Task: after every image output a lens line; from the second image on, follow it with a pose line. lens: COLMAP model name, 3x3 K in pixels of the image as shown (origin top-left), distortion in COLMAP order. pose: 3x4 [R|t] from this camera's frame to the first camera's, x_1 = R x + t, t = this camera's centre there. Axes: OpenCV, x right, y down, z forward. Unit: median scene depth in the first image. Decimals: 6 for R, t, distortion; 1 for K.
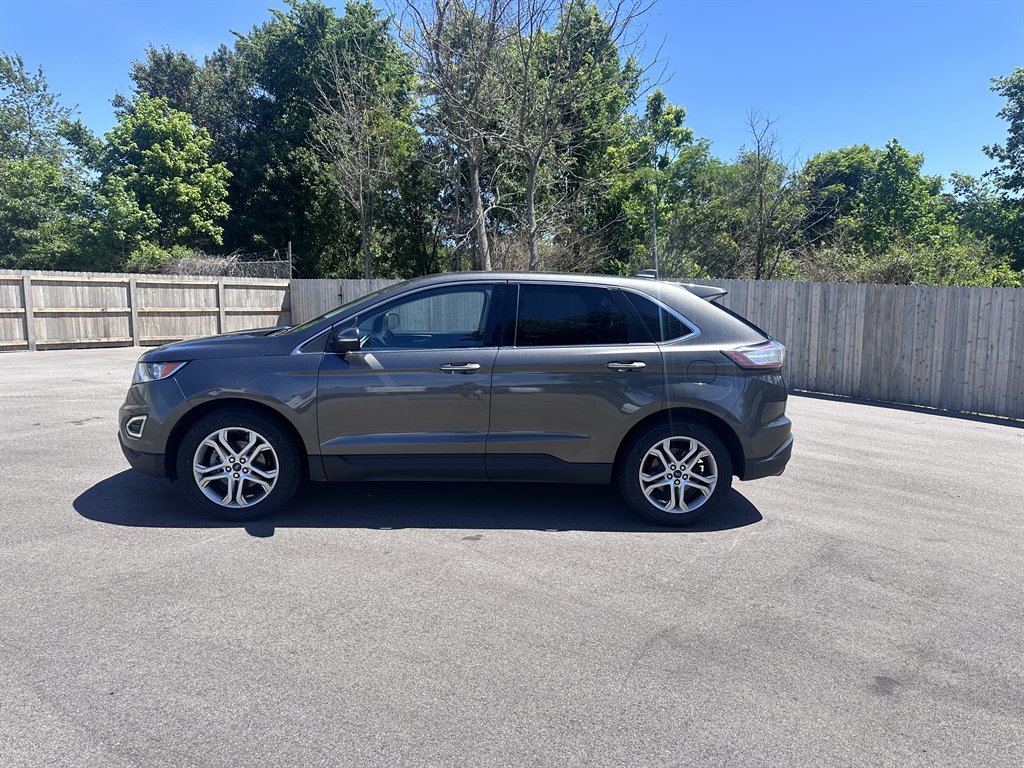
lens RADIAL K [[722.1, 0, 514.3], [0, 722.1, 386.2], [0, 0, 1]] dist [0.037059, -0.047282]
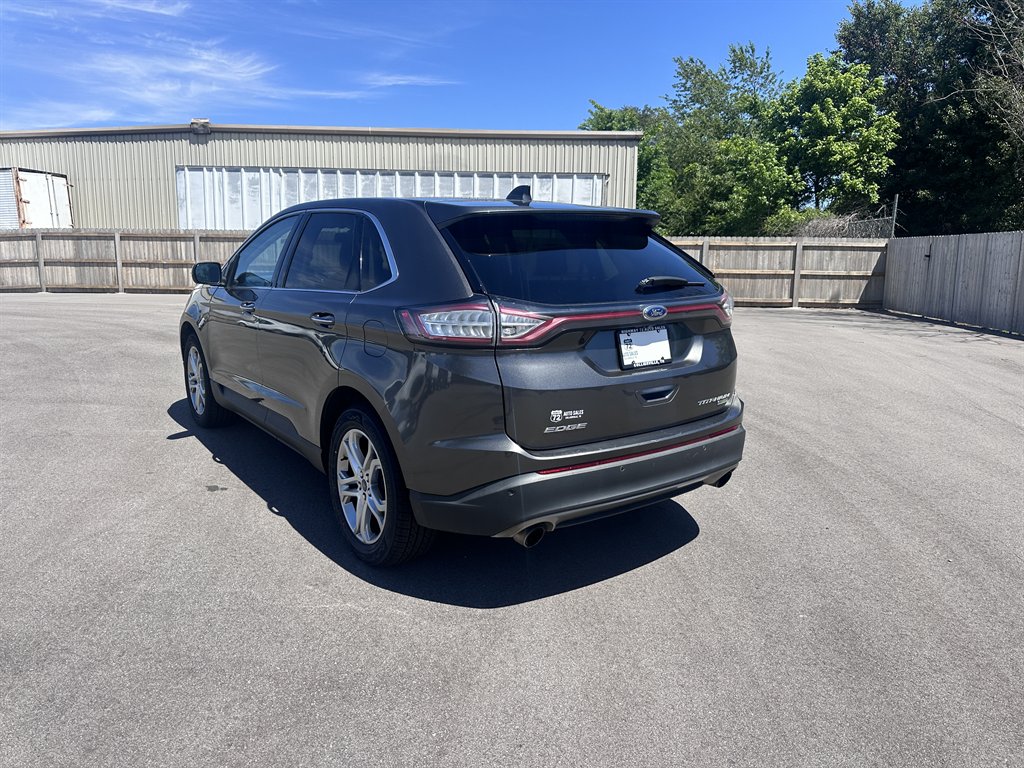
lens RADIAL K [[722.1, 0, 513.3], [0, 722.1, 380.3], [0, 0, 1]] dist [0.037059, -0.047282]
pose [[0.545164, 0.140020, -0.826553, 0.155442], [-0.110849, 0.989336, 0.094484, -0.011108], [0.830968, 0.040113, 0.554871, 0.131089]]
